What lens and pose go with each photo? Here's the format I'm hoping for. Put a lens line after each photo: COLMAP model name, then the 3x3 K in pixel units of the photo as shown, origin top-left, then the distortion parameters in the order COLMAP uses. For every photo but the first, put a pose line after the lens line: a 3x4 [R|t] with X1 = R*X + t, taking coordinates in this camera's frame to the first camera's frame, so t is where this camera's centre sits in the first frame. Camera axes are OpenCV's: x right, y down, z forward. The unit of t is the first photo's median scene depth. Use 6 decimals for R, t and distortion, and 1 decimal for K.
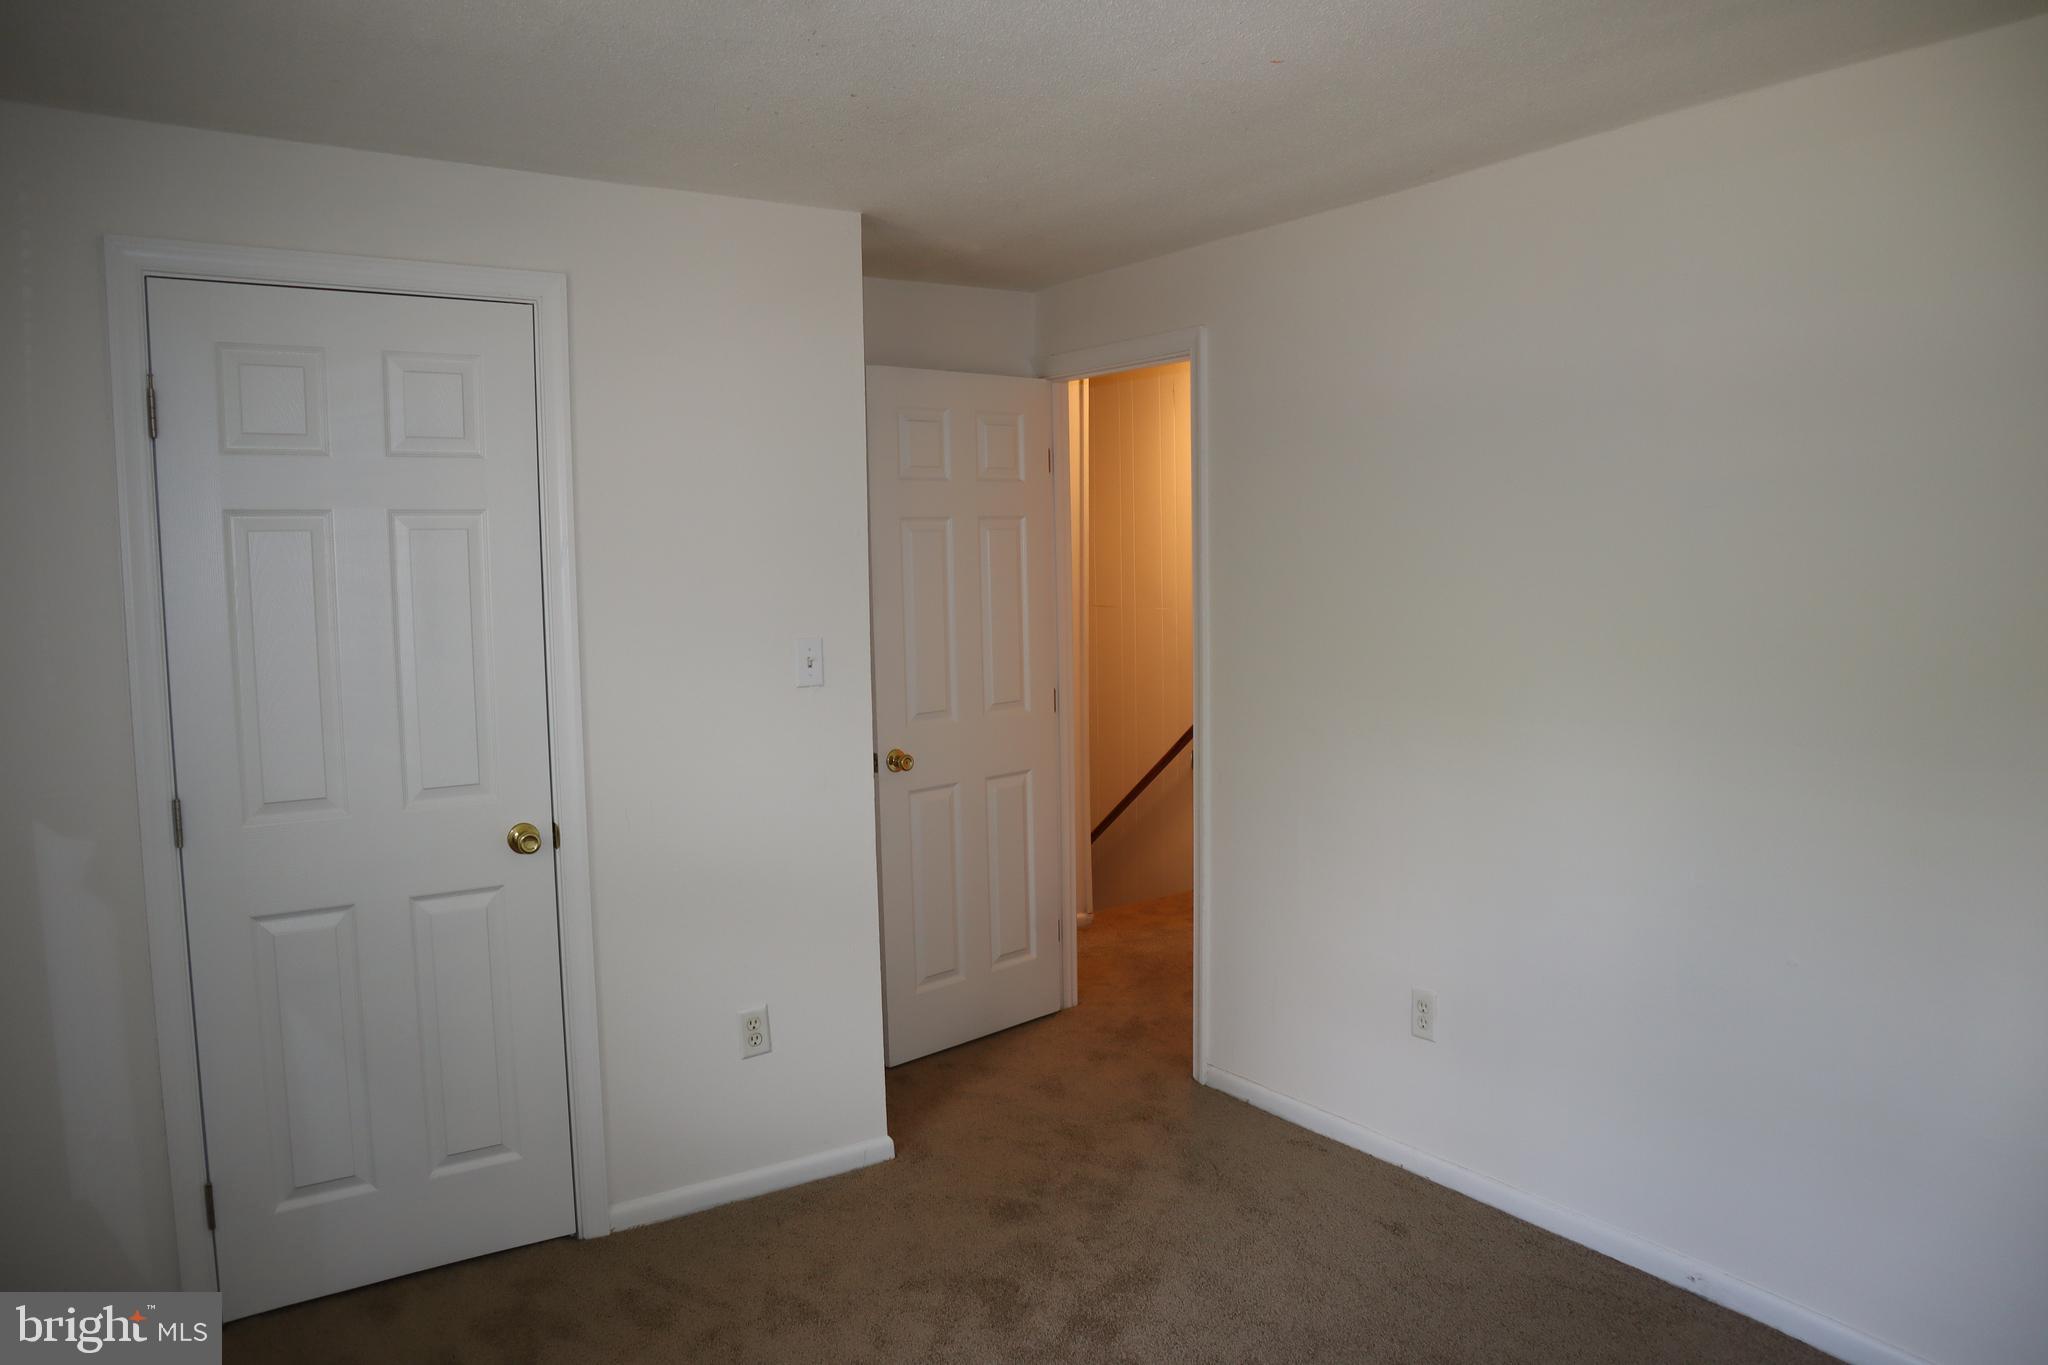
lens RADIAL K [[1432.9, 0, 1024.0], [0, 1432.9, 682.5], [0, 0, 1]] dist [-0.108555, 0.081363]
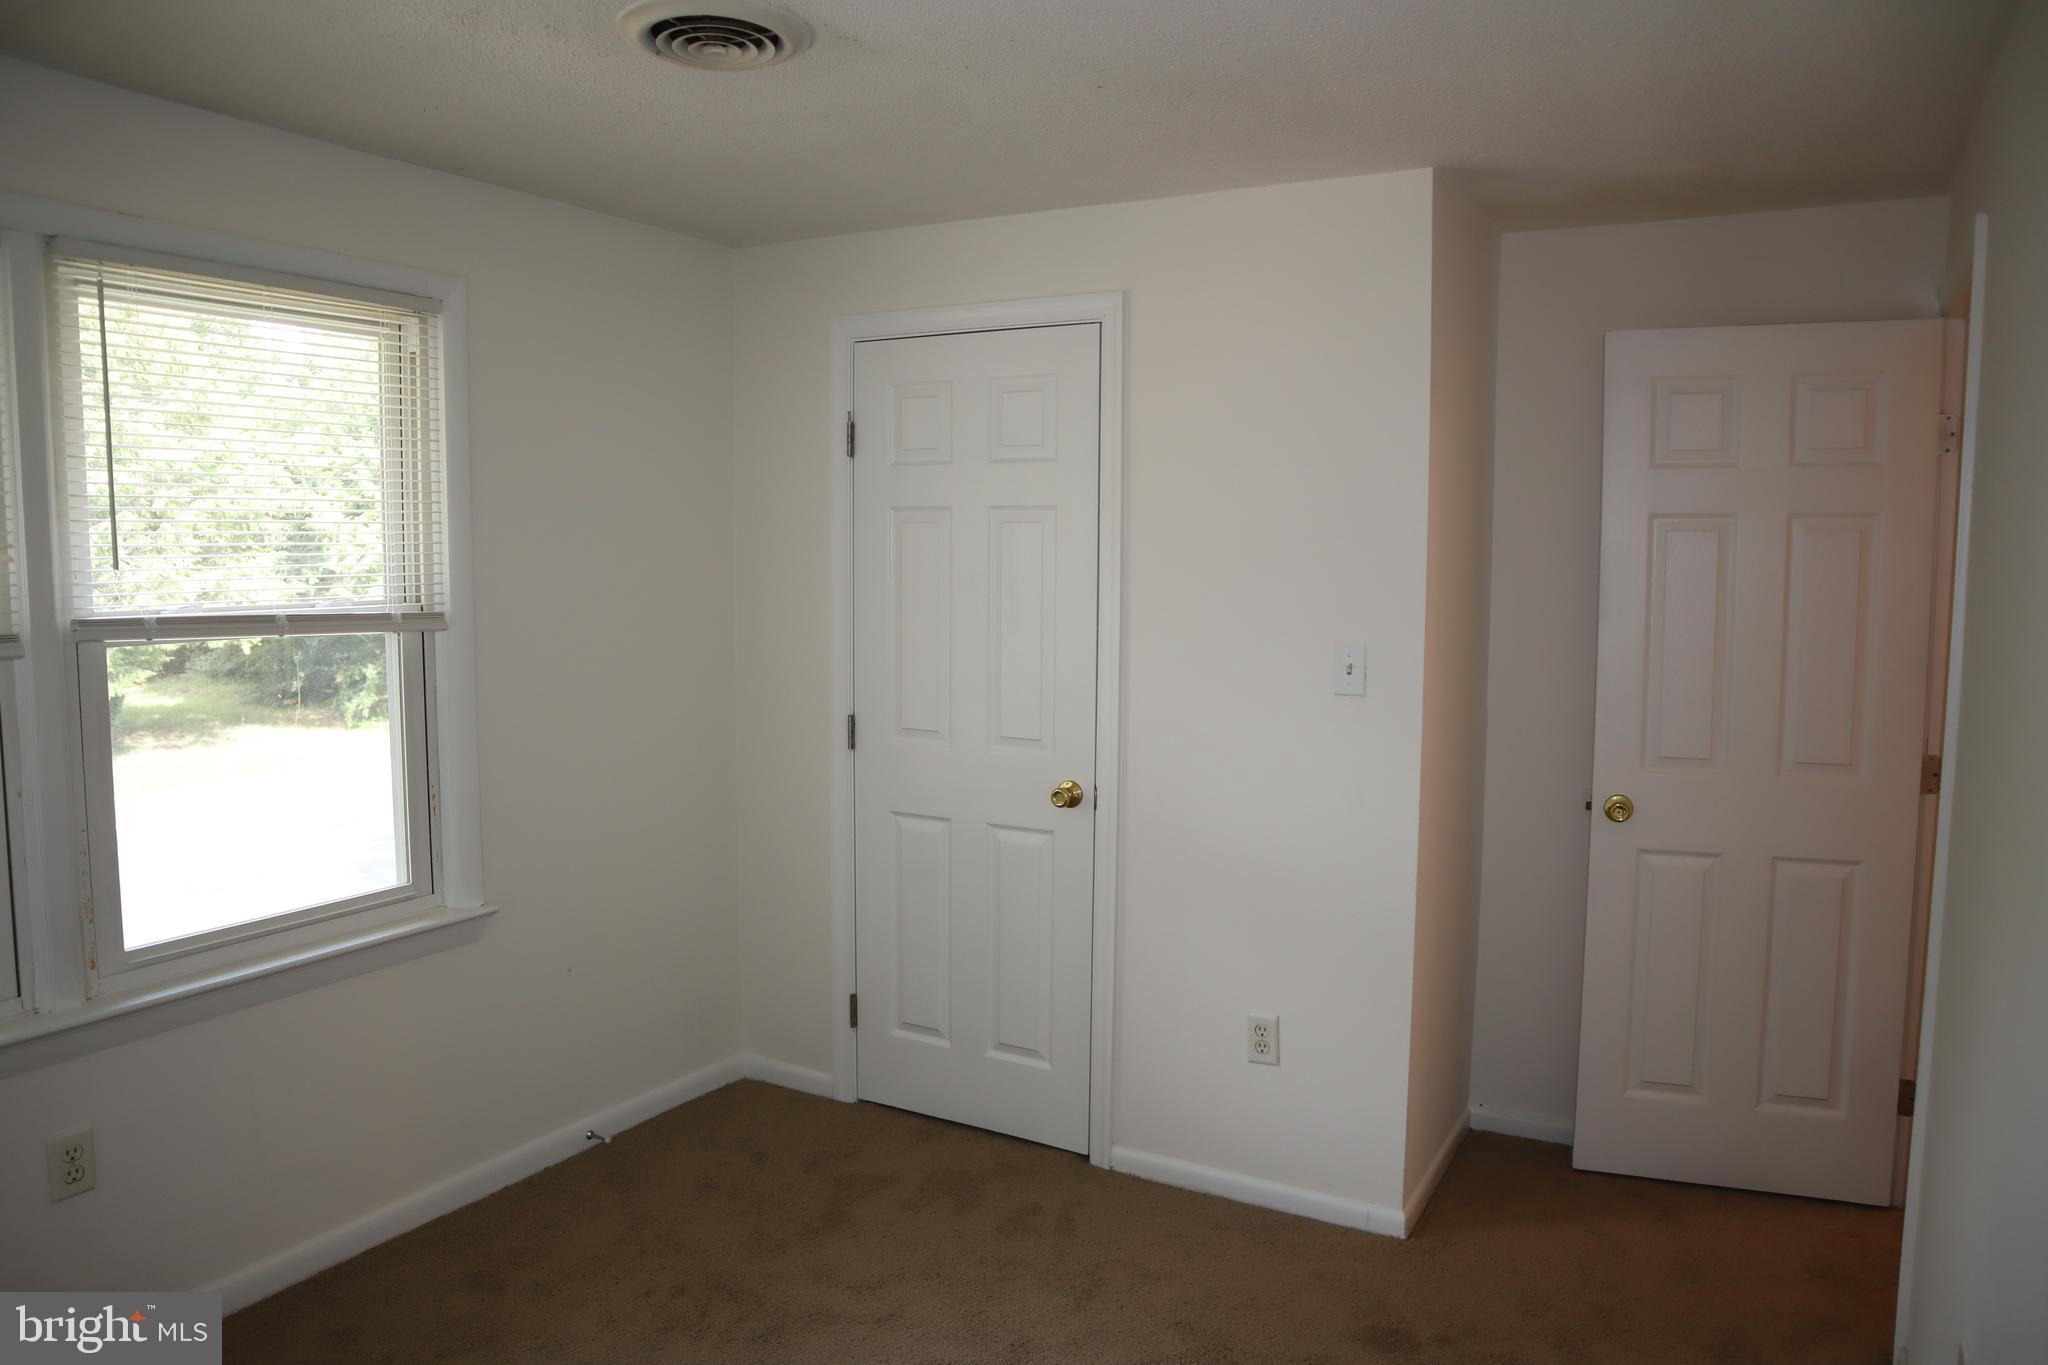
lens RADIAL K [[1441.9, 0, 1024.3], [0, 1441.9, 702.6], [0, 0, 1]] dist [-0.097179, 0.001674]
pose [[0.437575, 0.107214, -0.892767, 0.634679], [-0.099217, 0.992560, 0.070568, -0.039857], [0.893691, 0.057698, 0.444957, 0.429253]]
